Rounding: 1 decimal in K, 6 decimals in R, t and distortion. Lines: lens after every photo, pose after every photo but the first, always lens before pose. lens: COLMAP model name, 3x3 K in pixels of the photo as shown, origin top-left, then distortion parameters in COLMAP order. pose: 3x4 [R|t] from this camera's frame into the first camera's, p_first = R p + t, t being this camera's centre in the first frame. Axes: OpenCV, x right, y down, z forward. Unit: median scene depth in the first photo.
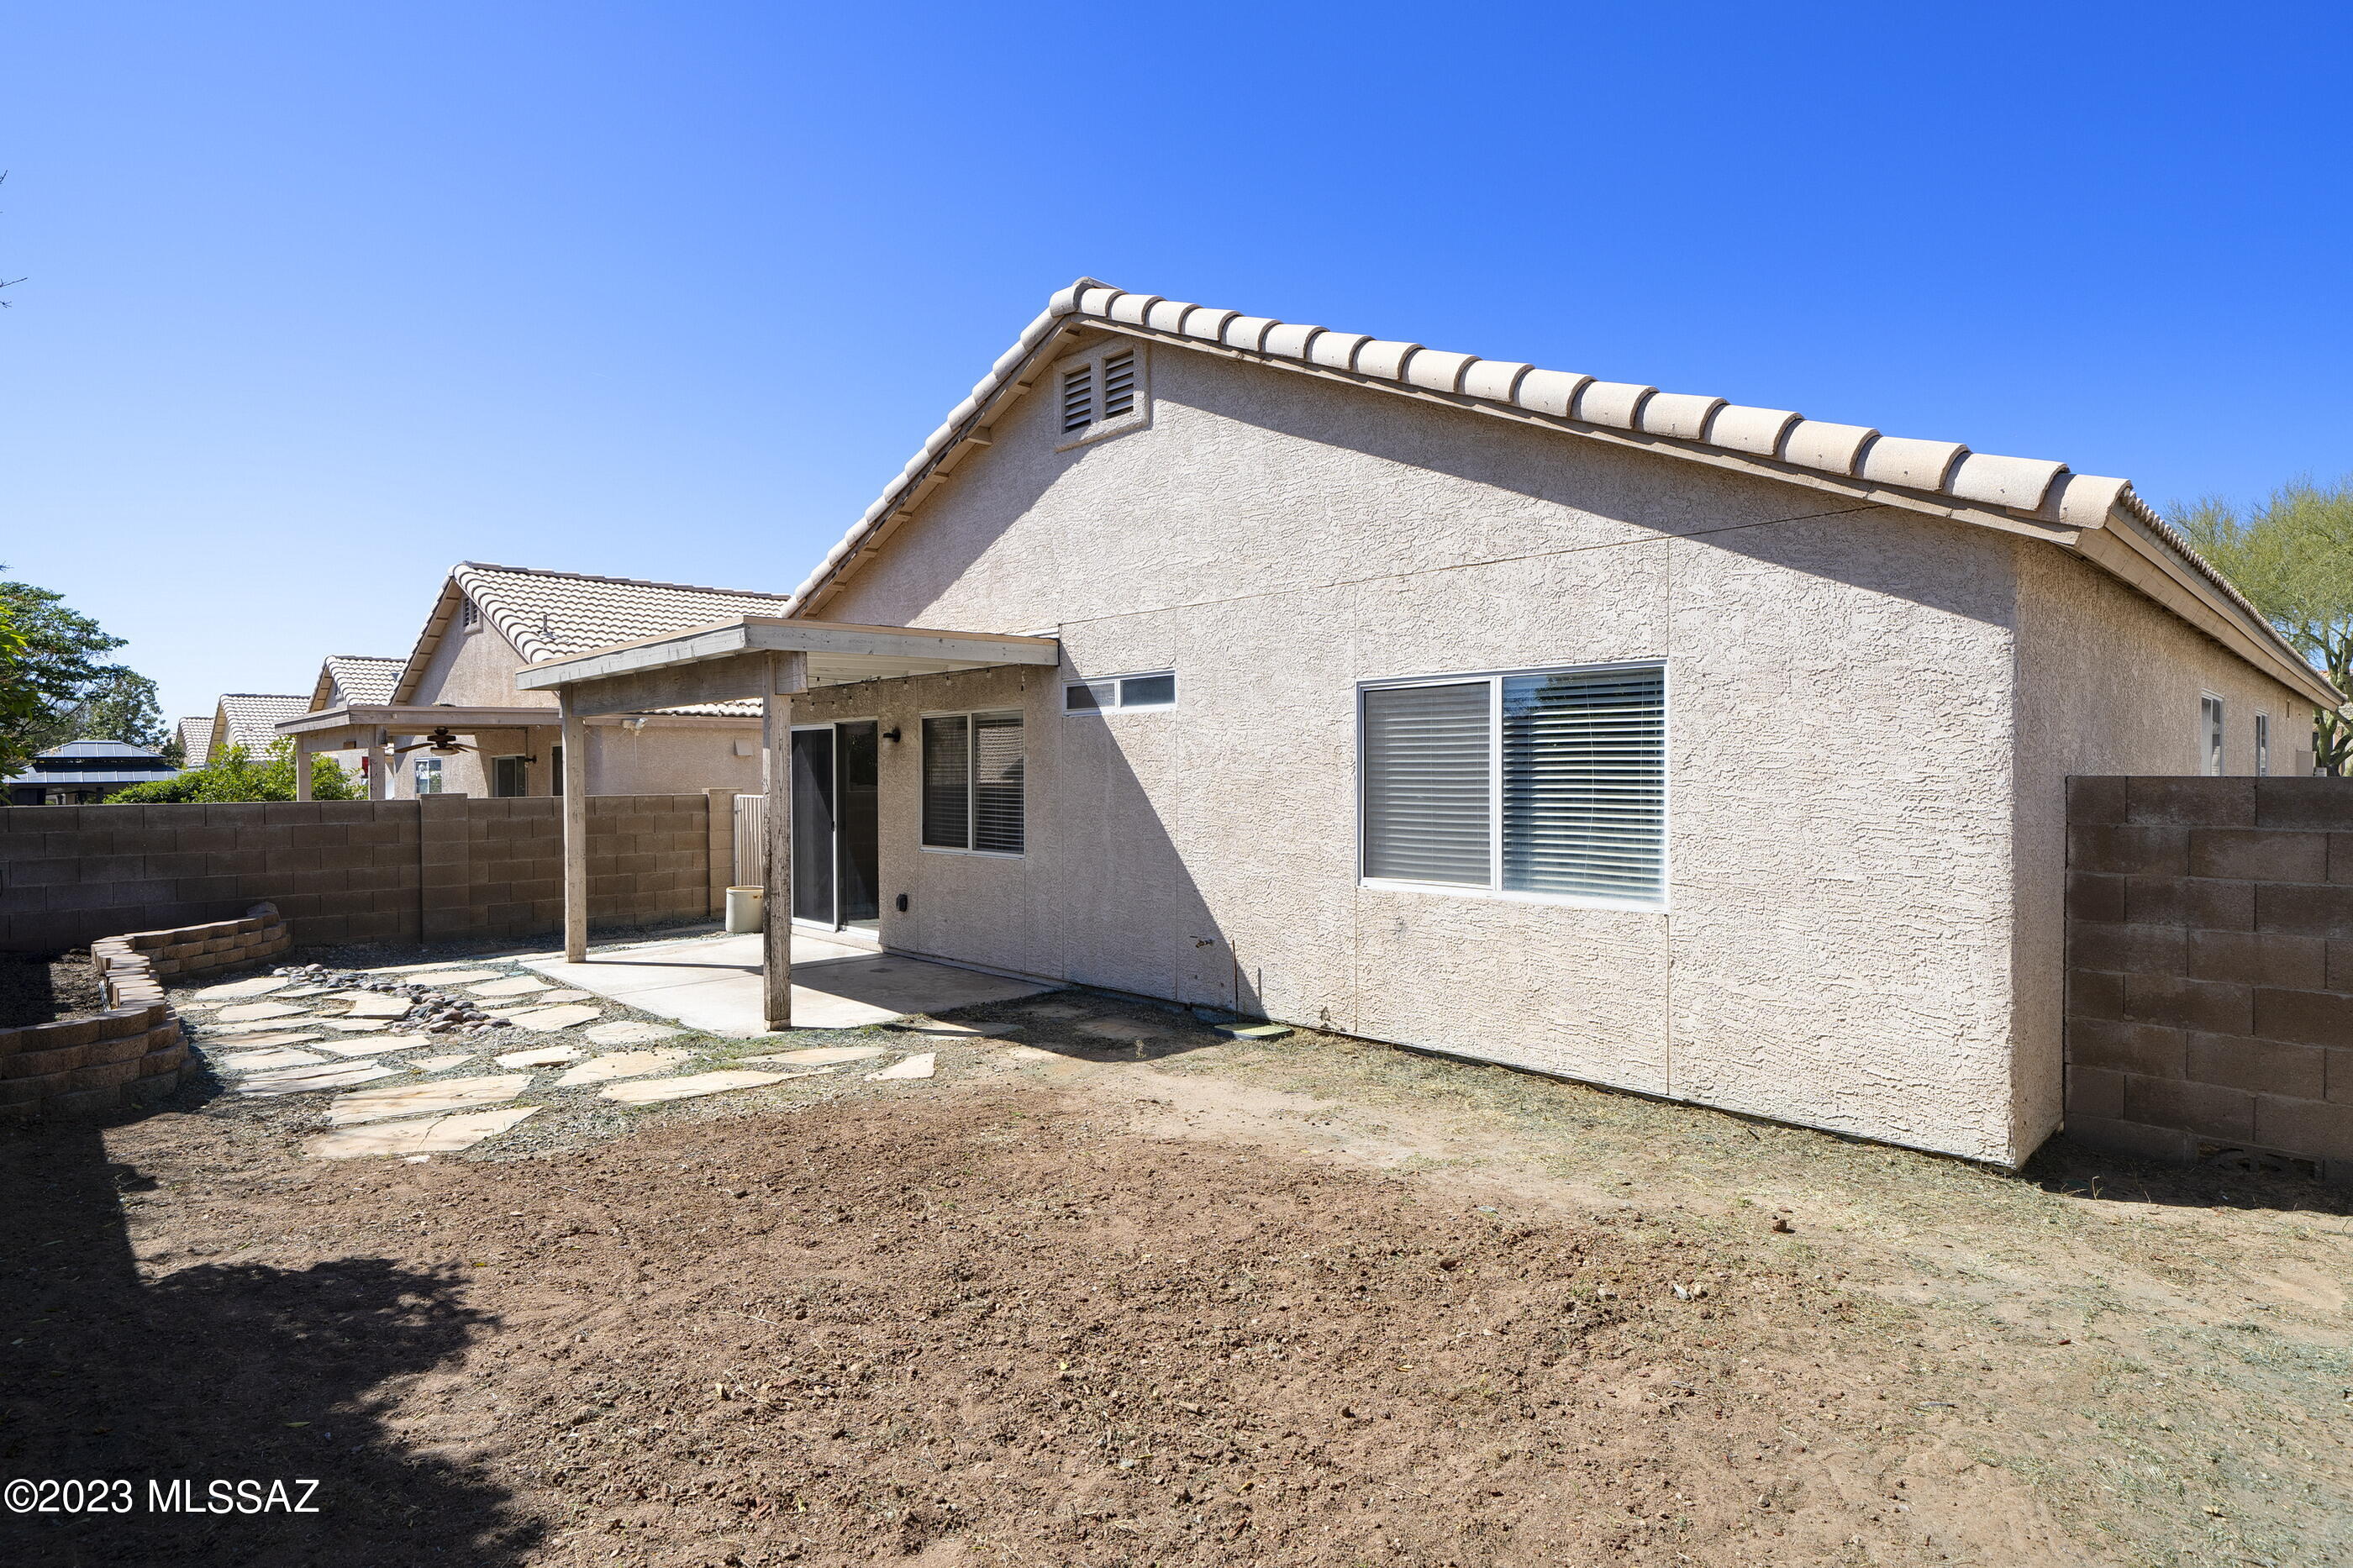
lens RADIAL K [[1175.5, 0, 1162.1], [0, 1175.5, 780.8], [0, 0, 1]] dist [-0.003661, -0.000522]
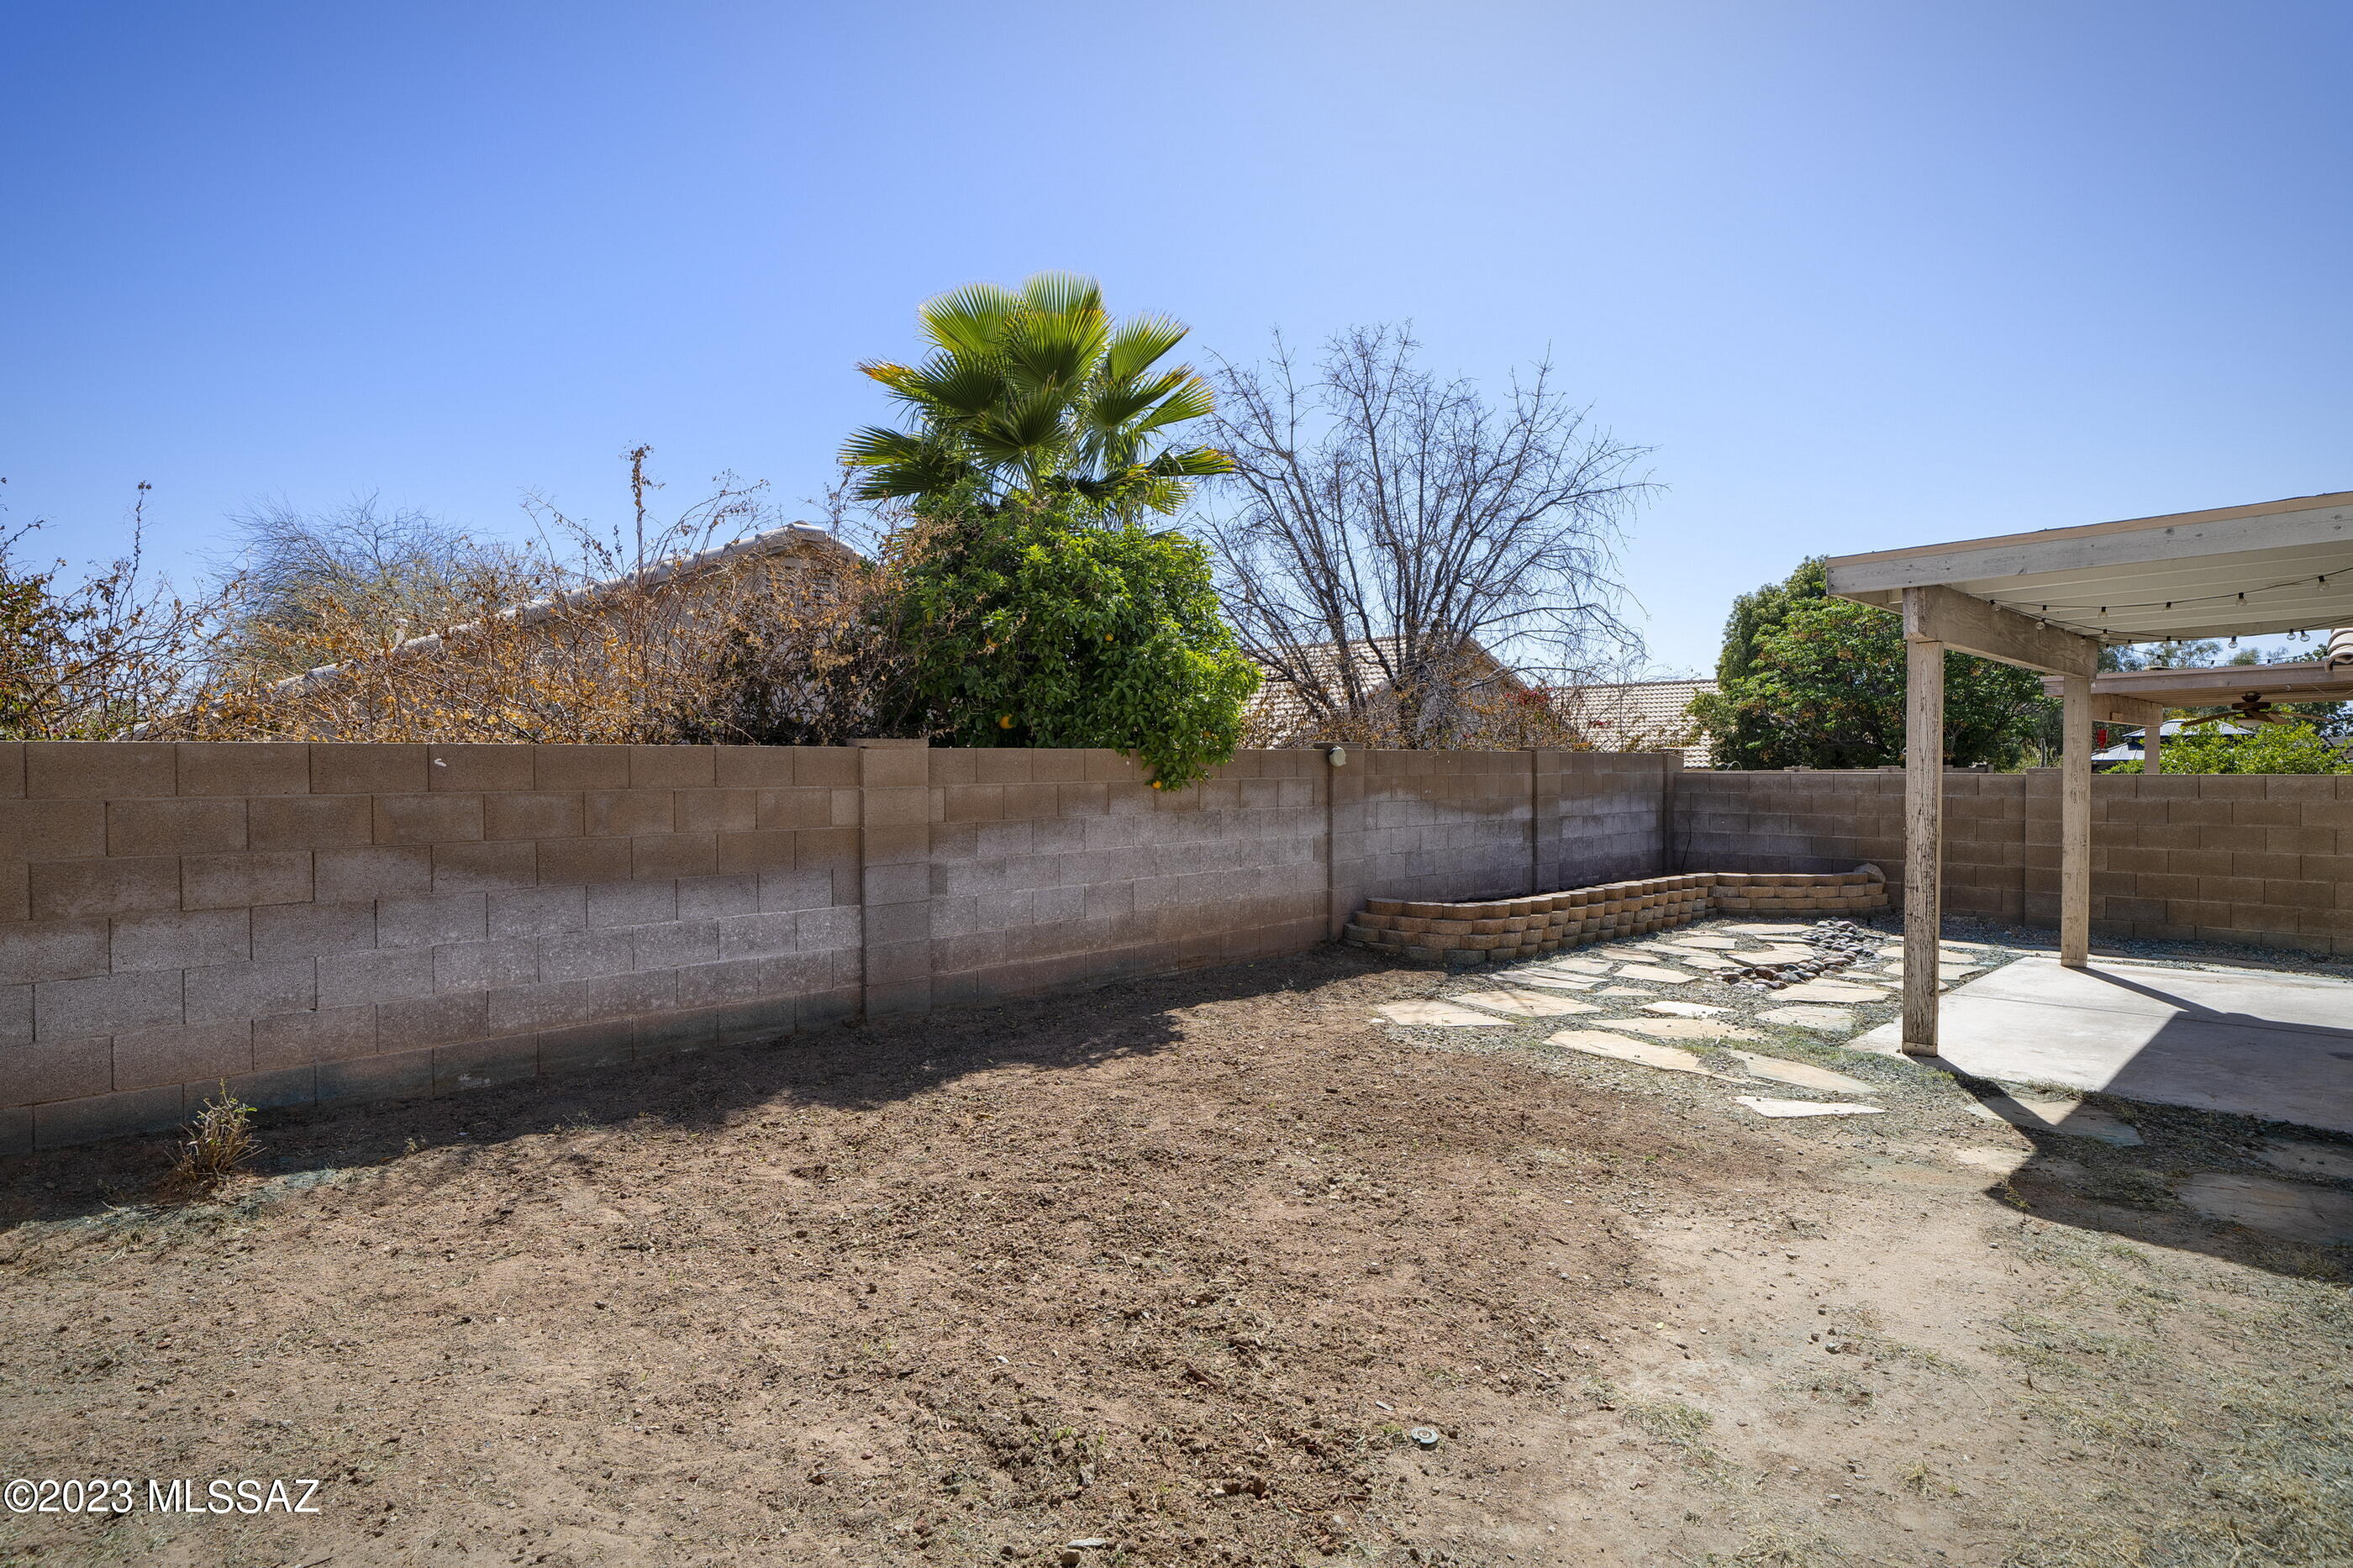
lens RADIAL K [[1175.5, 0, 1162.1], [0, 1175.5, 780.8], [0, 0, 1]] dist [-0.003661, -0.000522]
pose [[0.024369, 0.023412, -0.999429, 0.645370], [-0.006232, 0.999710, 0.023267, 0.008195], [0.999684, 0.005662, 0.024507, 0.624525]]
